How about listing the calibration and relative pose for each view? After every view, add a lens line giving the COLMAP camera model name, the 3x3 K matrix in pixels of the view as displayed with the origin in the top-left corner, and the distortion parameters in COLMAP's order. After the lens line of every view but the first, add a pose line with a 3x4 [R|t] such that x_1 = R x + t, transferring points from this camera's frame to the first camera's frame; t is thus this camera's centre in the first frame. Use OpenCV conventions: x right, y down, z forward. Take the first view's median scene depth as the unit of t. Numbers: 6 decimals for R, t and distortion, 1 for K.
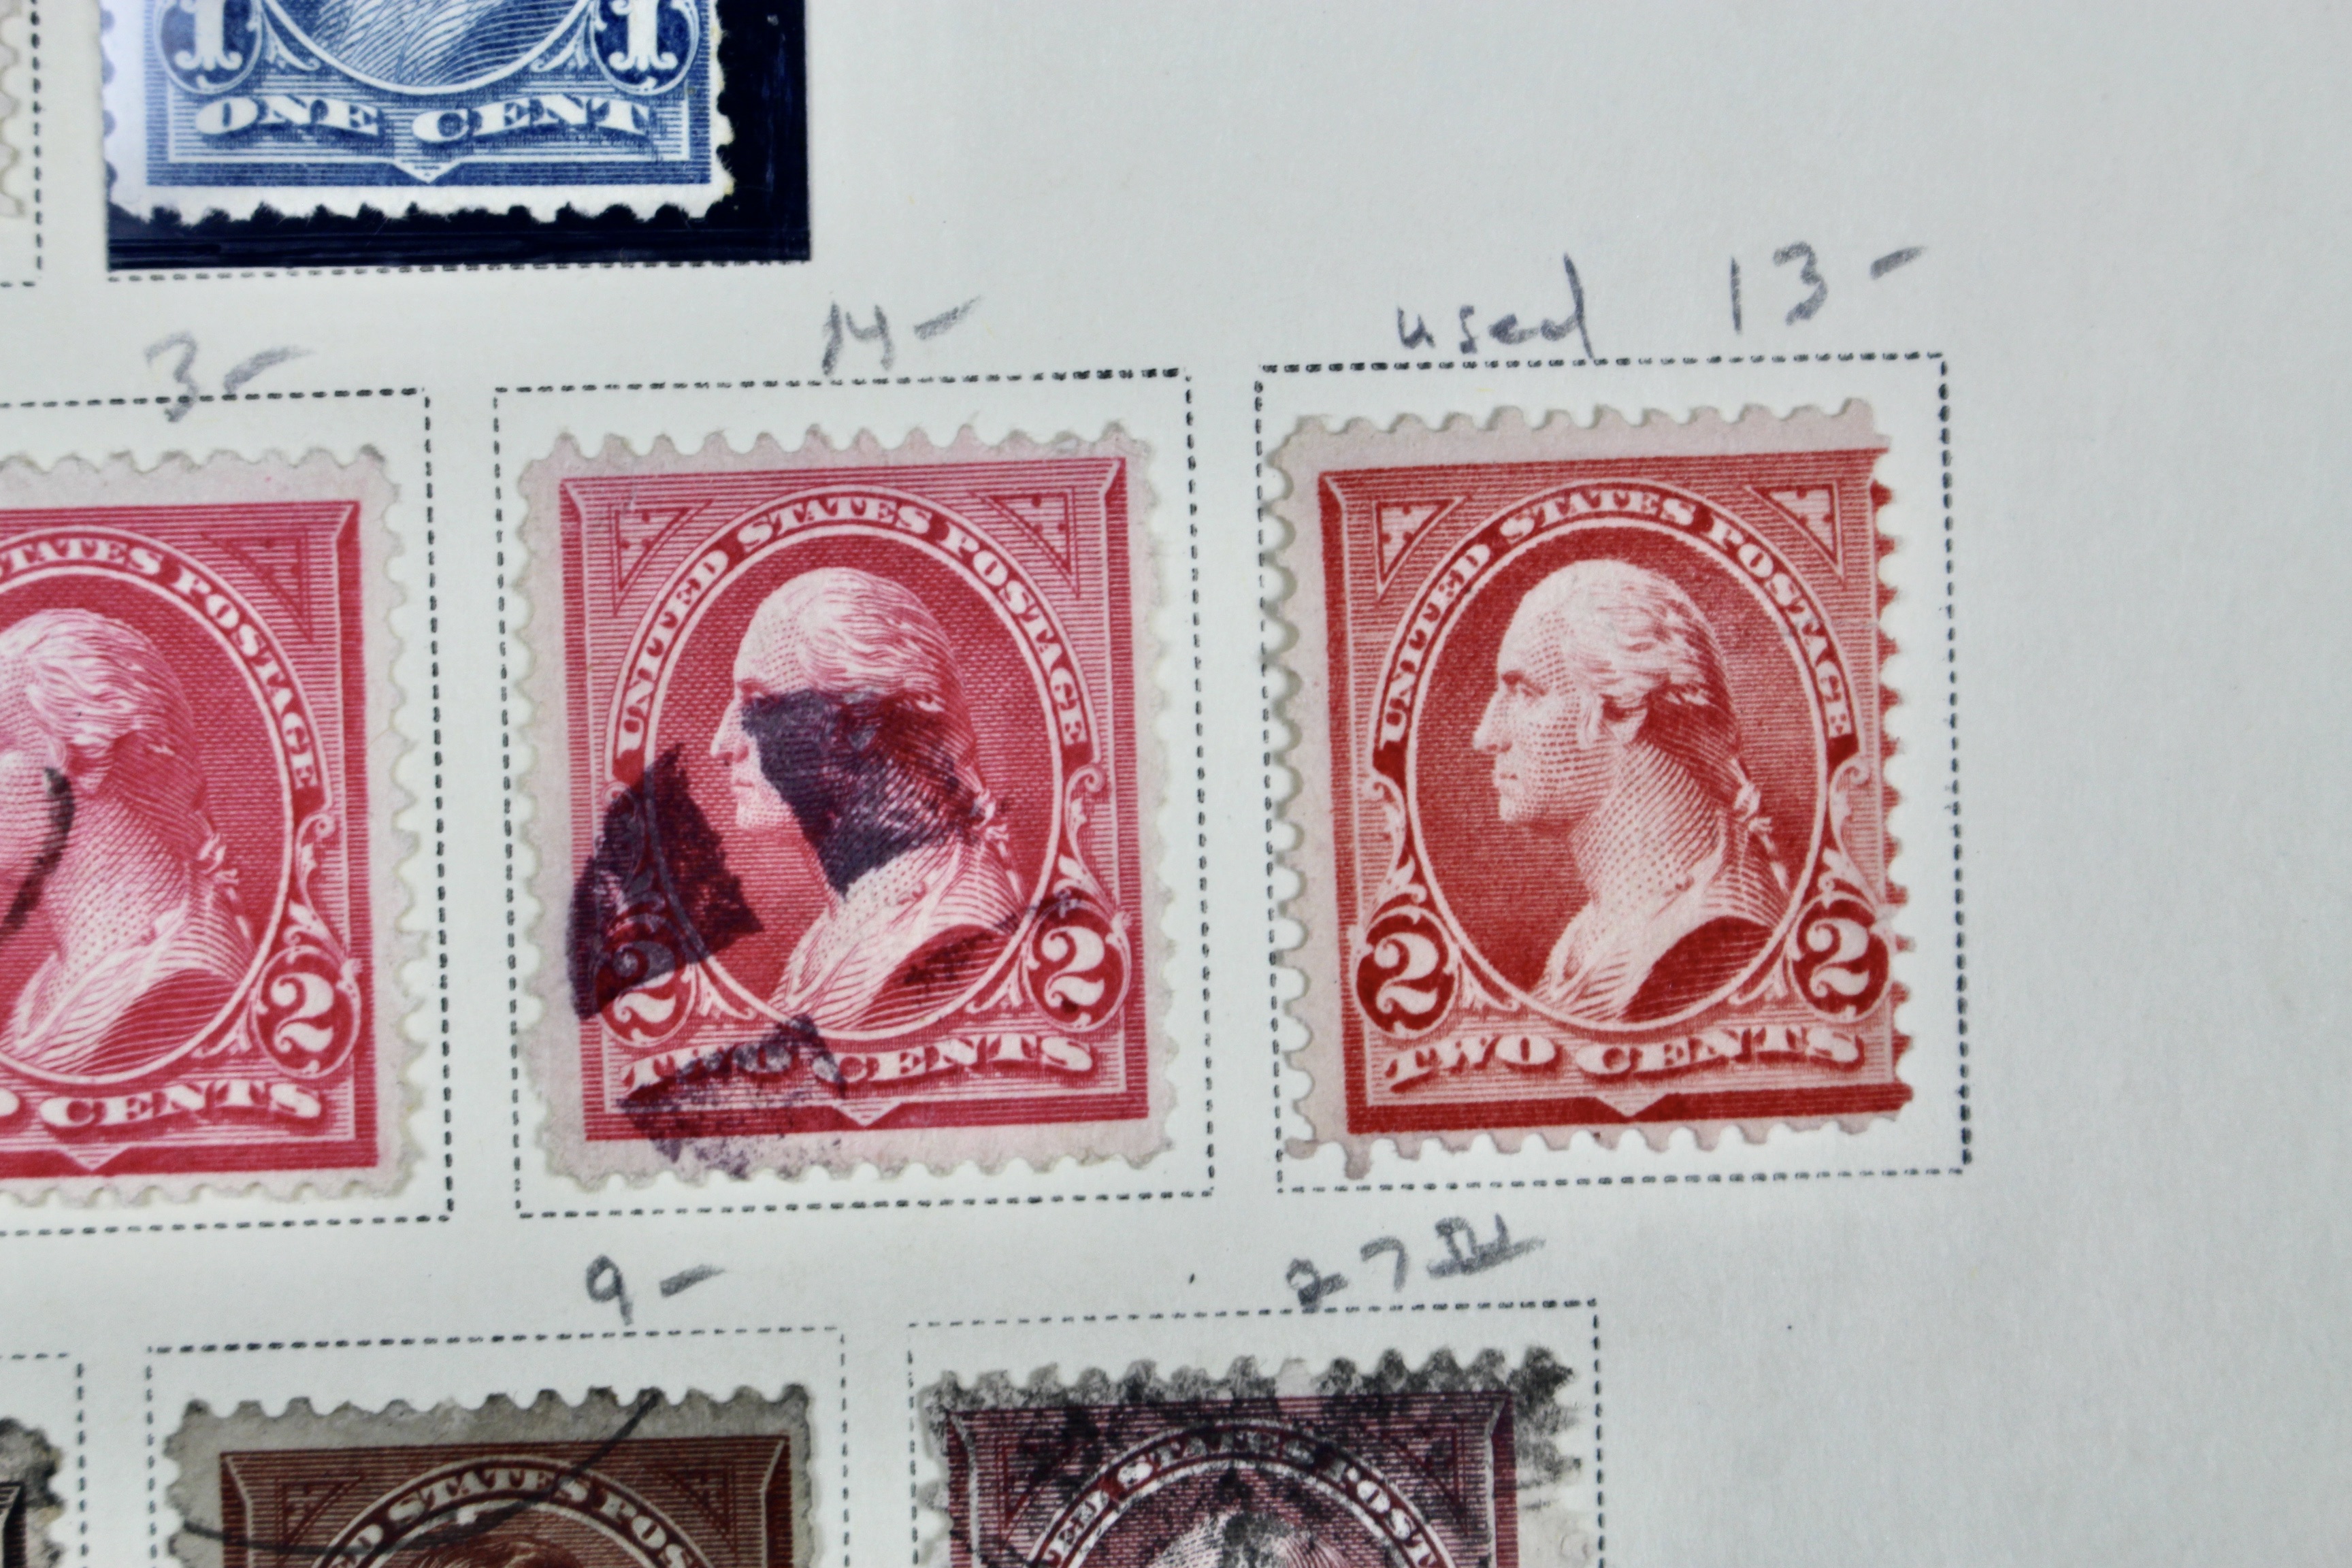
lens RADIAL K [[4554.4, 0, 1118.2], [0, 4554.4, 846.7], [0, 0, 1]] dist [0.002929, 0.000000]
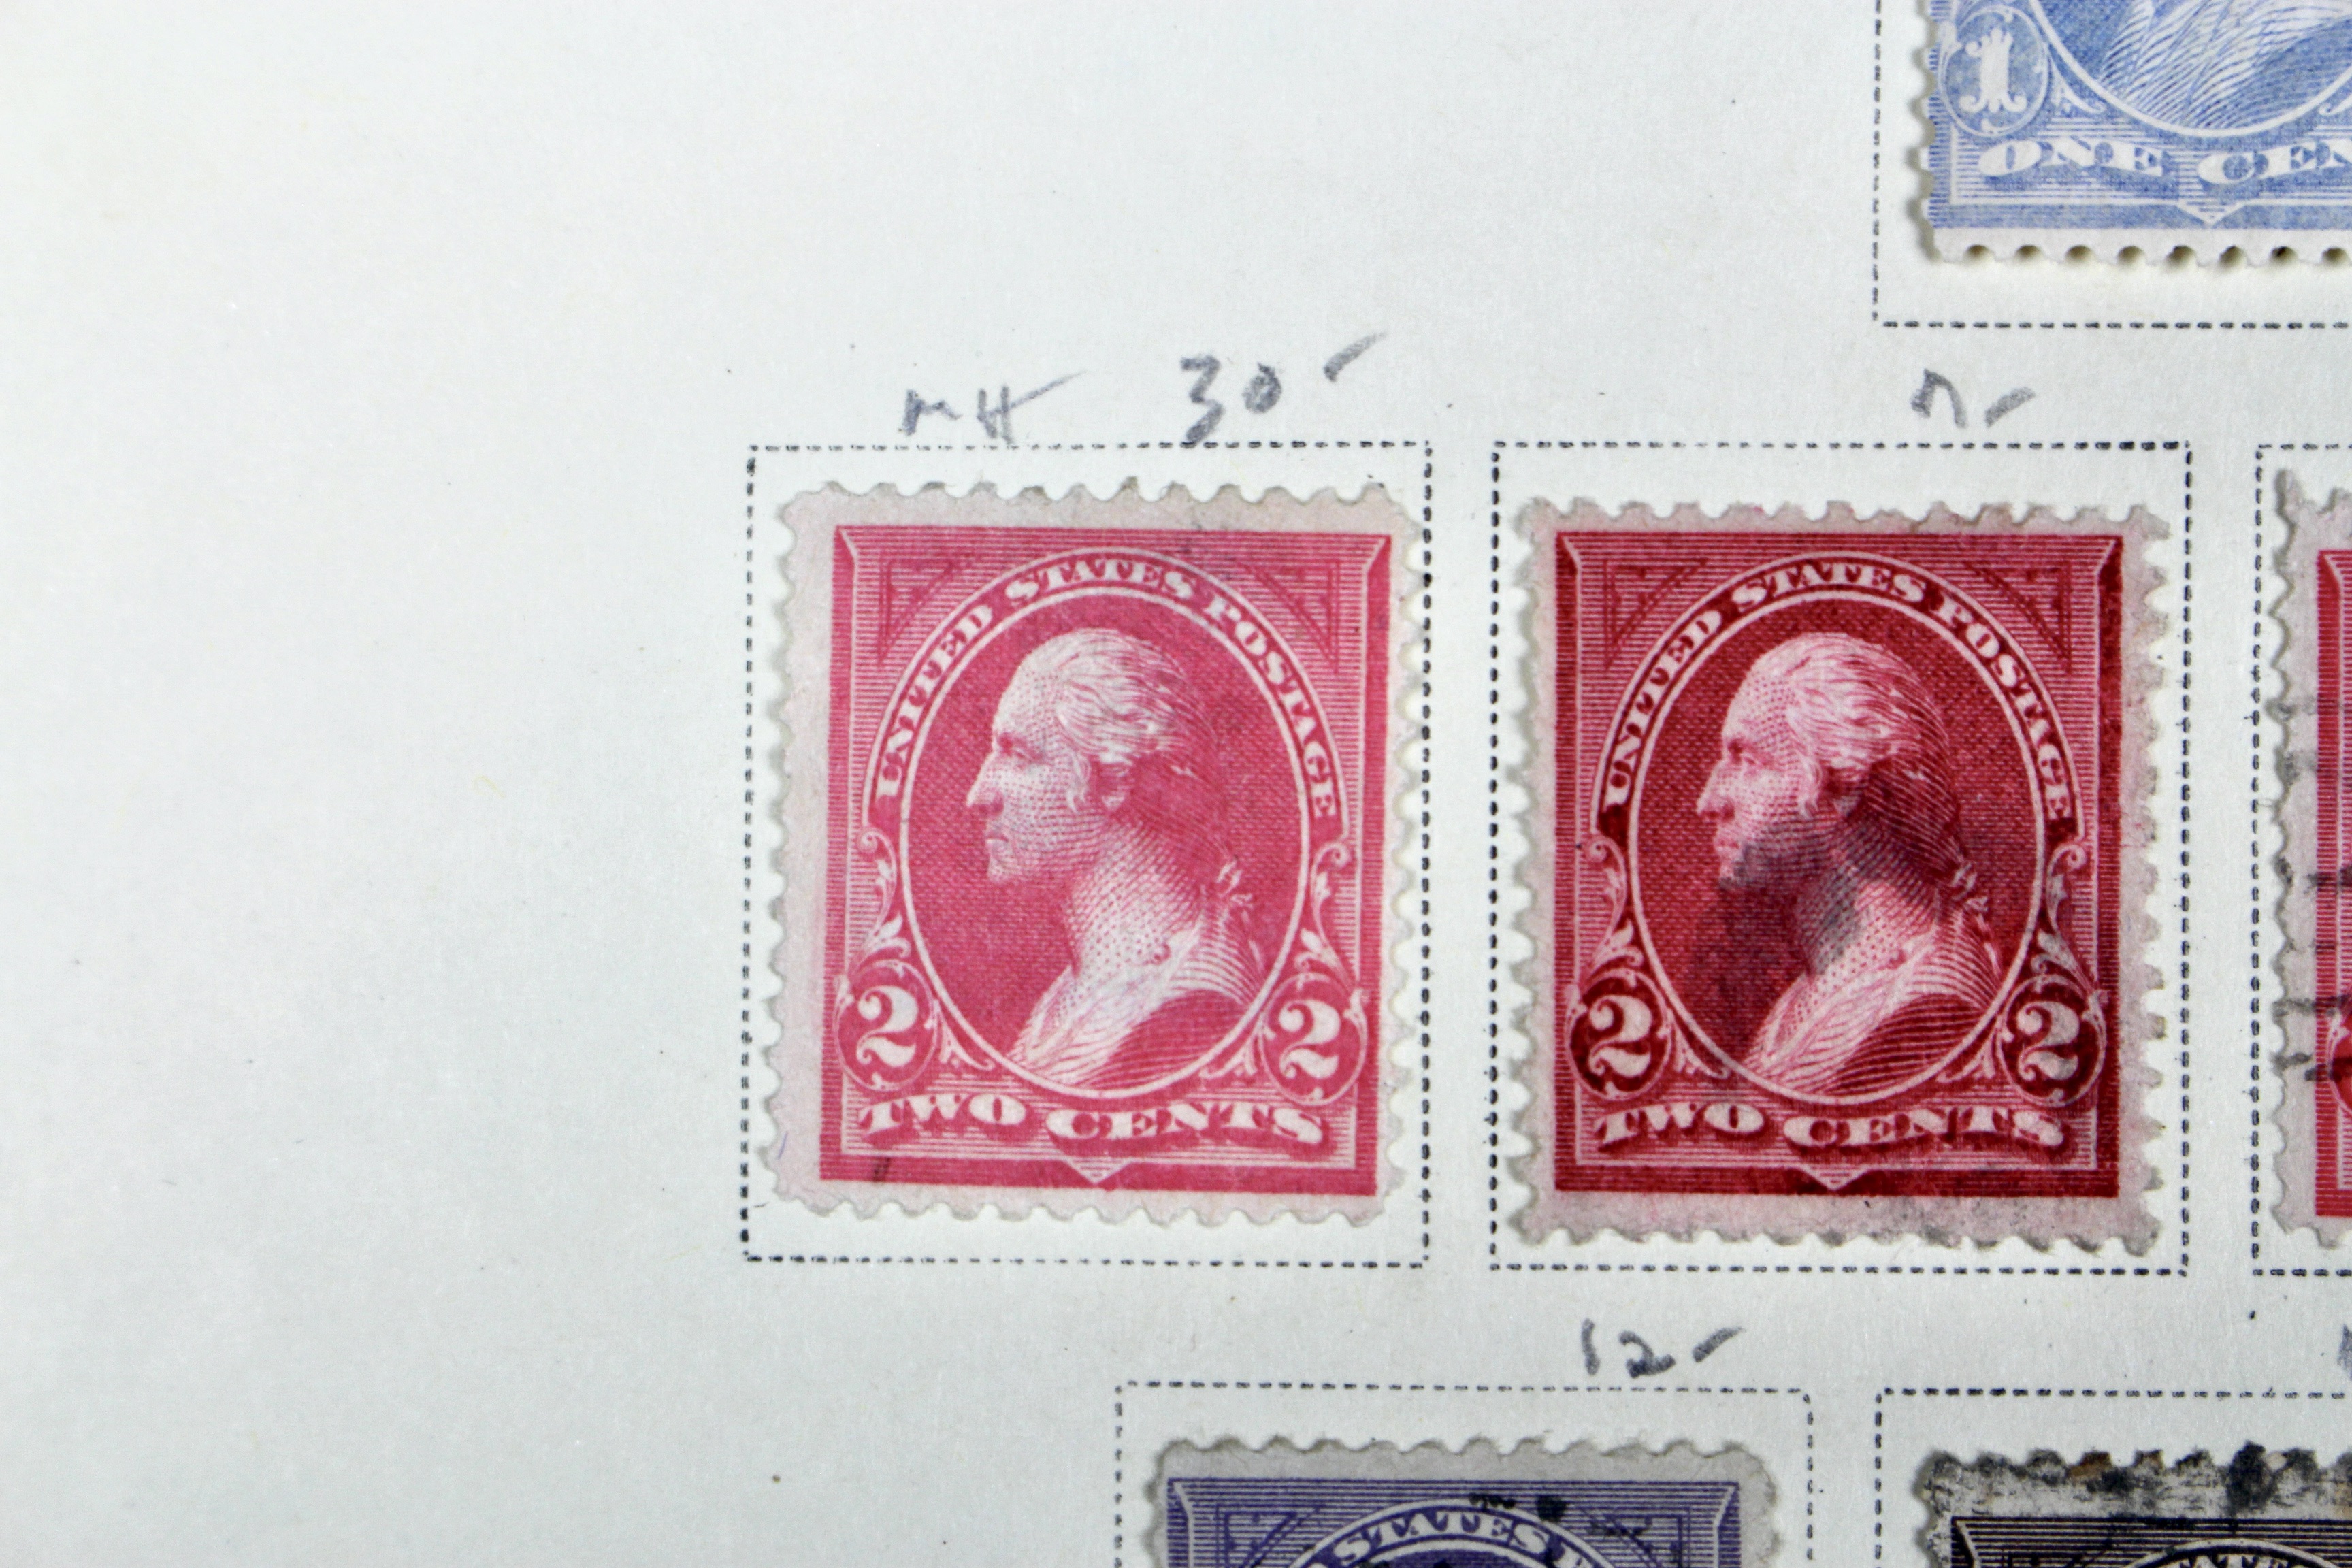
lens RADIAL K [[4554.4, 0, 1108.3], [0, 4554.4, 884.8], [0, 0, 1]] dist [0.002929, 0.000000]
pose [[0.996647, 0.035179, -0.073870, -0.151025], [-0.035198, 0.999380, 0.001046, 0.002964], [0.073861, 0.001558, 0.997267, -0.006073]]
